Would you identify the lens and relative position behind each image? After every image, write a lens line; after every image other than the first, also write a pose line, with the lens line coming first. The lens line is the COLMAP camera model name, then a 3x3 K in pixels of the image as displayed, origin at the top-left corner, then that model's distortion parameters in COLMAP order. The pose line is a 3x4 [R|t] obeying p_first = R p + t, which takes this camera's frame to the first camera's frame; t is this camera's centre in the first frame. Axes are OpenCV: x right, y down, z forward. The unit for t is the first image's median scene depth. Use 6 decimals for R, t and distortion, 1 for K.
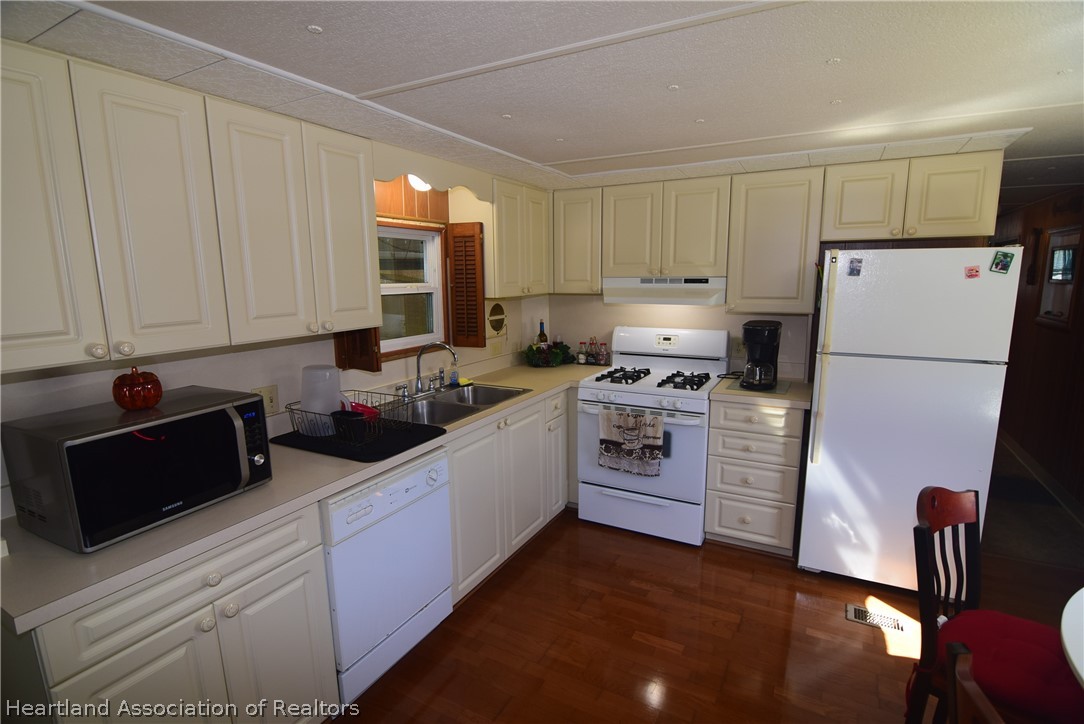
lens RADIAL K [[532.9, 0, 540.7], [0, 532.9, 367.0], [0, 0, 1]] dist [-0.001365, -0.001228]
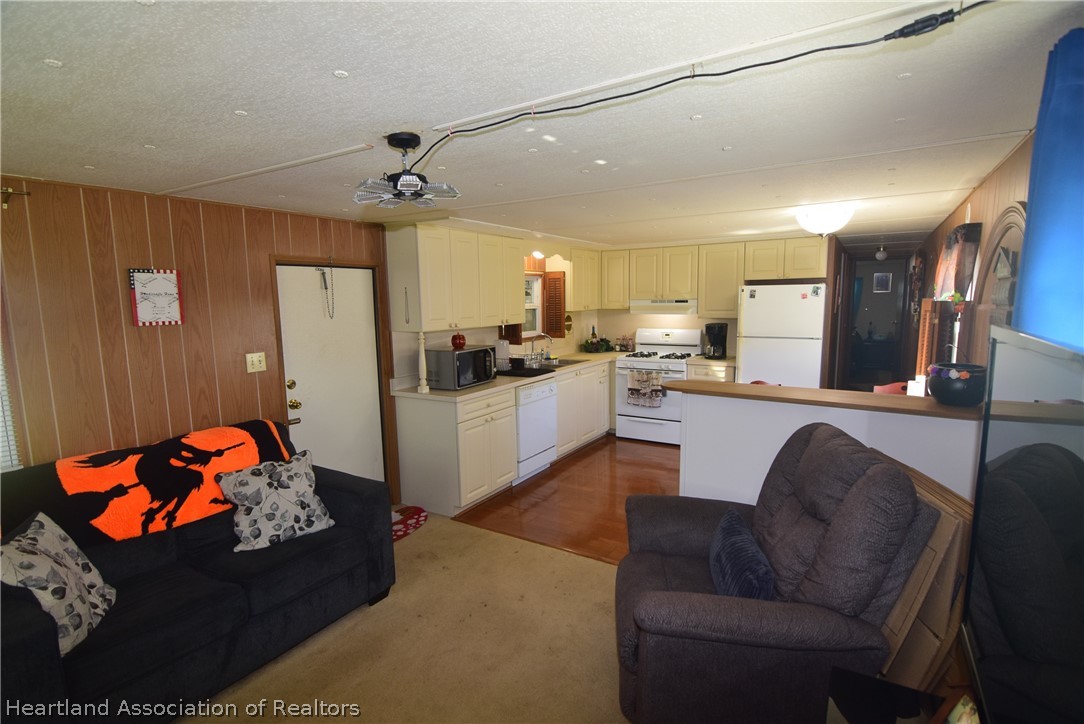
lens RADIAL K [[532.9, 0, 540.7], [0, 532.9, 367.0], [0, 0, 1]] dist [-0.001365, -0.001228]
pose [[0.998149, 0.000683, -0.060816, -0.078105], [-0.003308, 0.999066, -0.043077, 0.146393], [0.060730, 0.043198, 0.997219, -0.858164]]
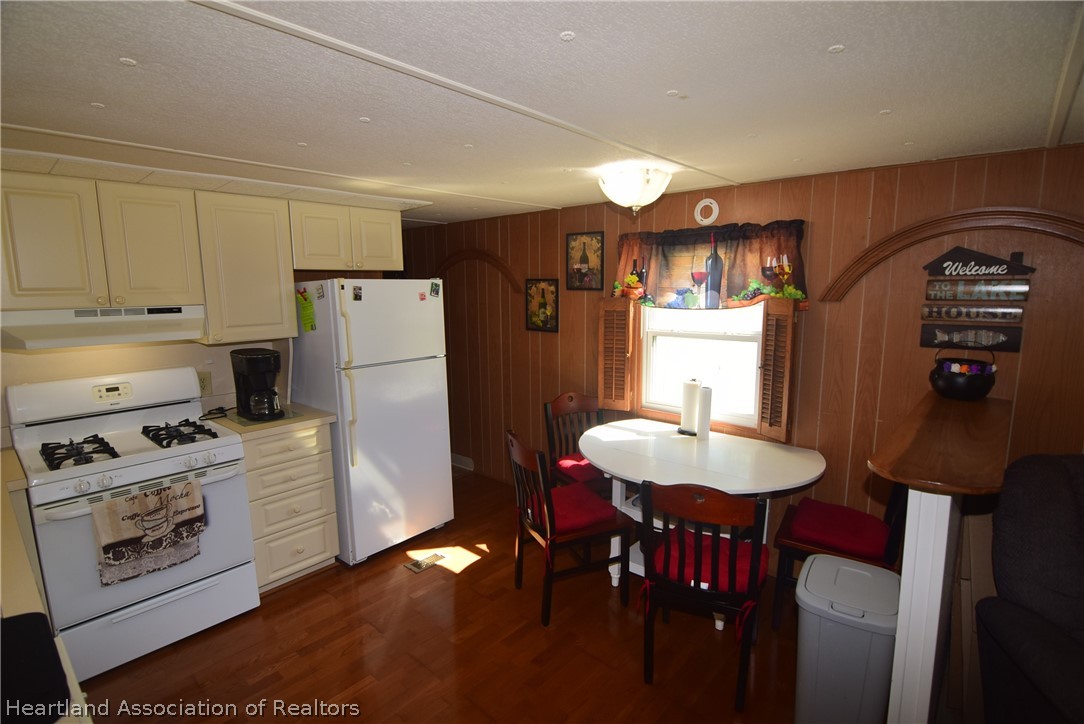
lens RADIAL K [[532.9, 0, 540.7], [0, 532.9, 367.0], [0, 0, 1]] dist [-0.001365, -0.001228]
pose [[0.219584, -0.139174, 0.965616, -0.394548], [0.179209, 0.978684, 0.100304, -0.057487], [-0.958993, 0.151022, 0.239844, 0.274724]]
